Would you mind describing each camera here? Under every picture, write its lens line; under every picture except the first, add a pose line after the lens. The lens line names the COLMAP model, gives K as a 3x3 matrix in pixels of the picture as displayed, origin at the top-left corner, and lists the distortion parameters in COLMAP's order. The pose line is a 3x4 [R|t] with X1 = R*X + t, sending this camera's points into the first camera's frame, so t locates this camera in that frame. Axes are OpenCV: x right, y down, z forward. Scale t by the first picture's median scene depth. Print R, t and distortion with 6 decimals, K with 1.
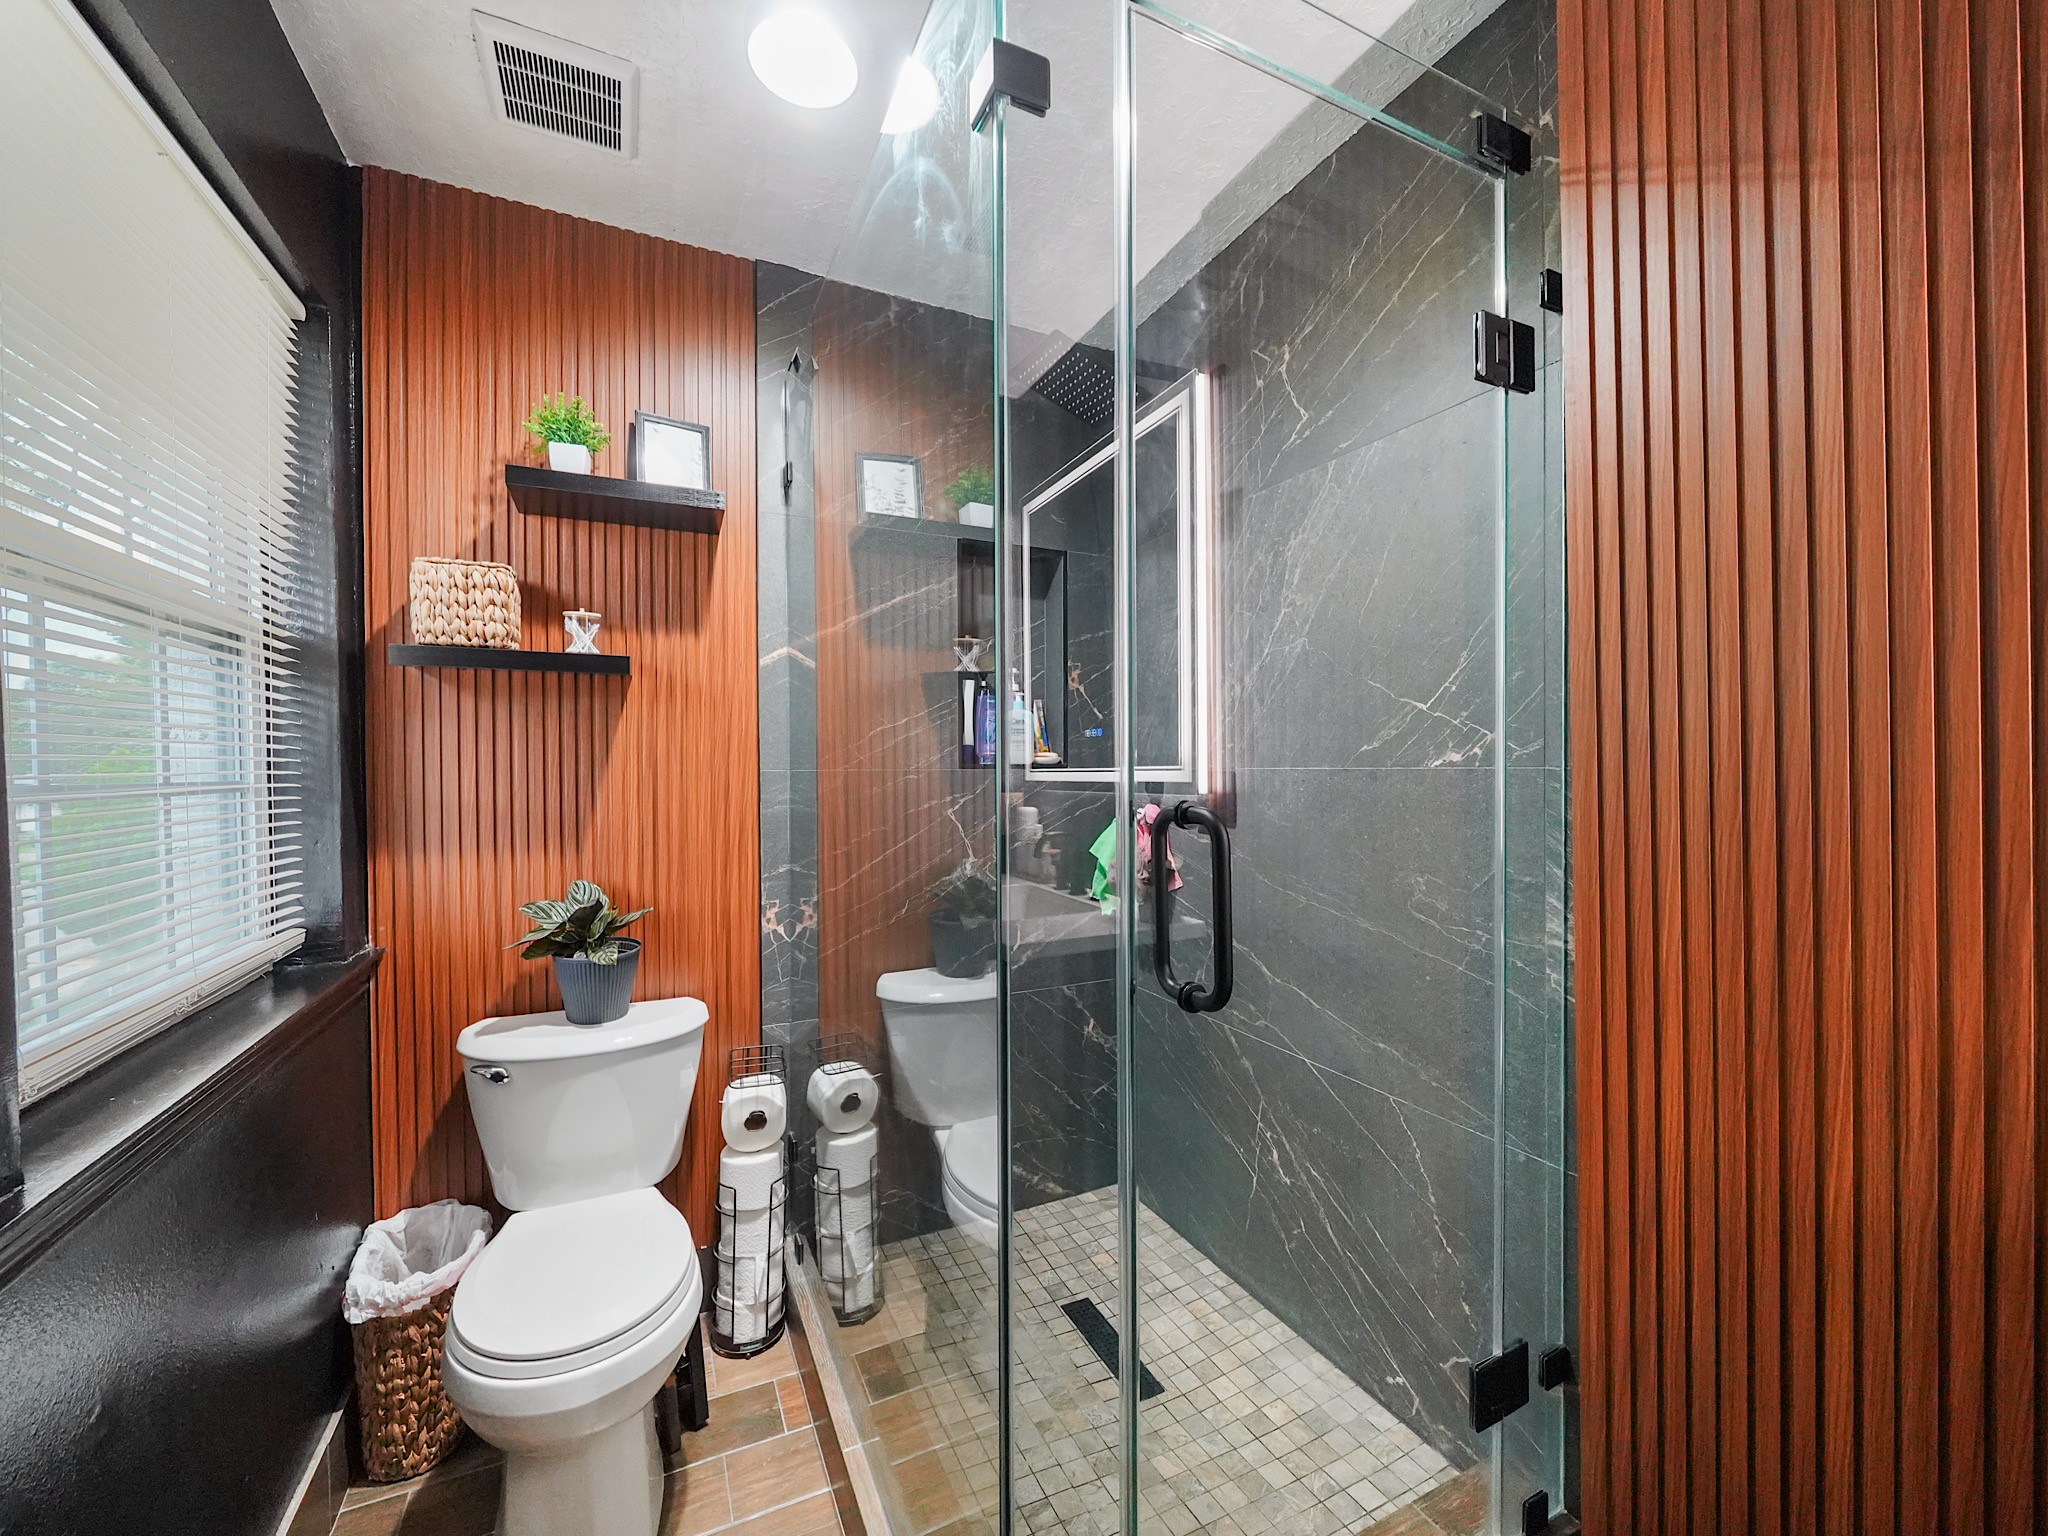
lens RADIAL K [[798.6, 0, 1023.3], [0, 798.6, 764.9], [0, 0, 1]] dist [-0.002844, -0.000214]
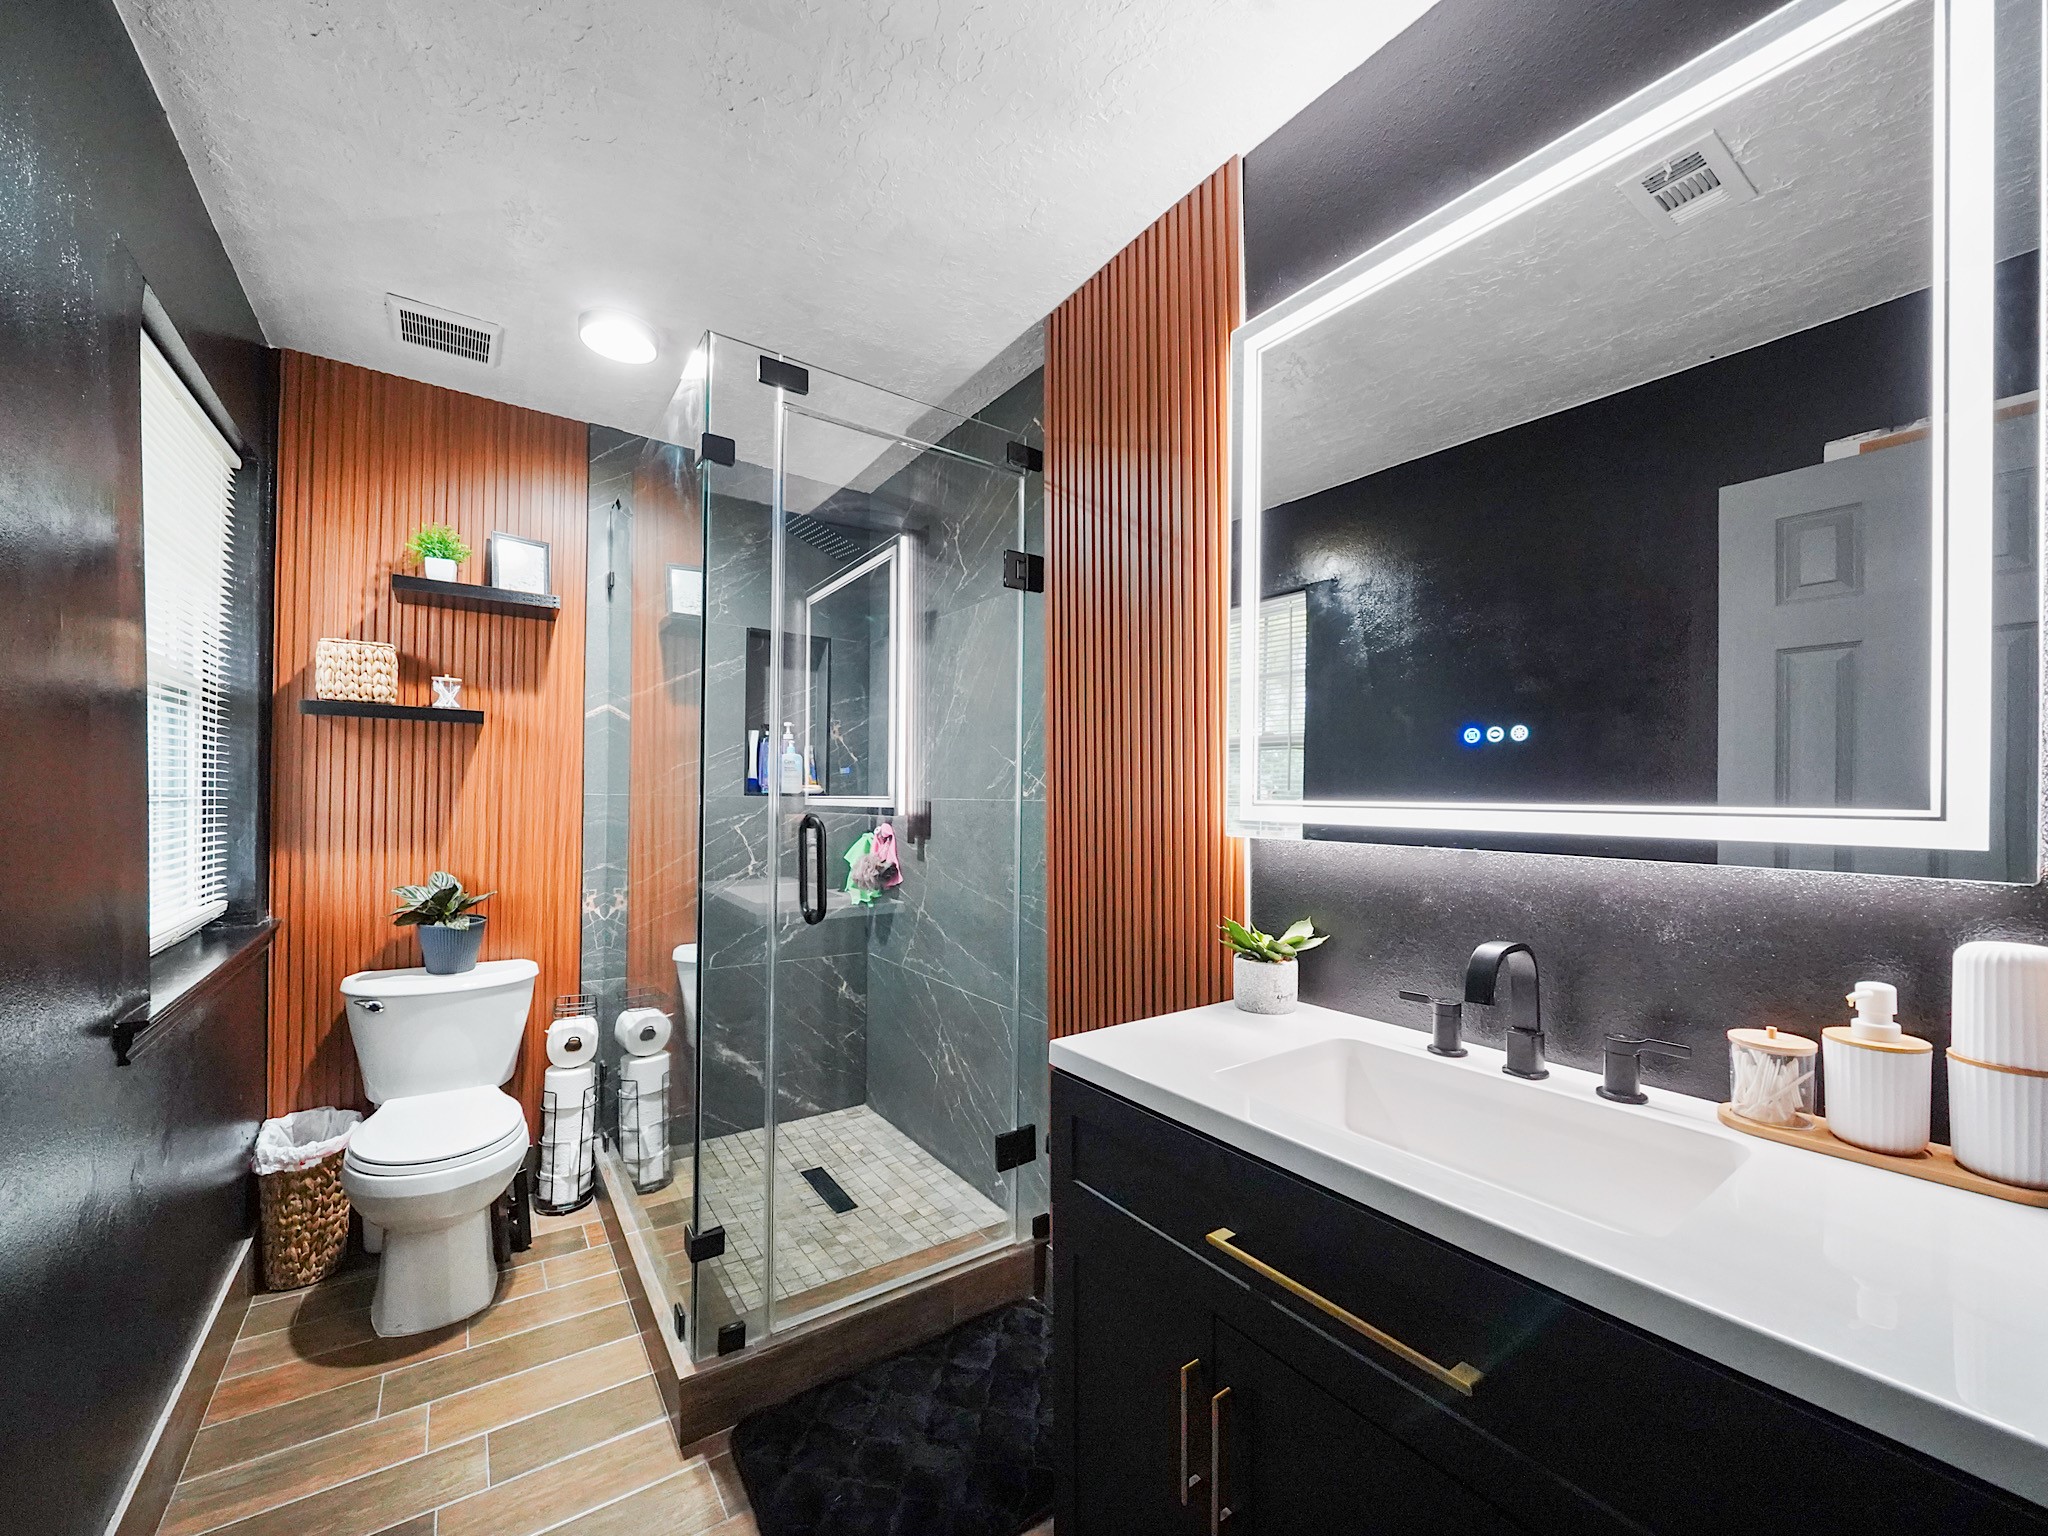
lens RADIAL K [[793.7, 0, 1025.1], [0, 793.7, 789.6], [0, 0, 1]] dist [-0.004464, -0.000473]
pose [[0.986010, 0.020165, 0.165465, 0.209463], [-0.018743, 0.999773, -0.010150, -0.001236], [-0.165632, 0.006907, 0.986163, -0.509776]]
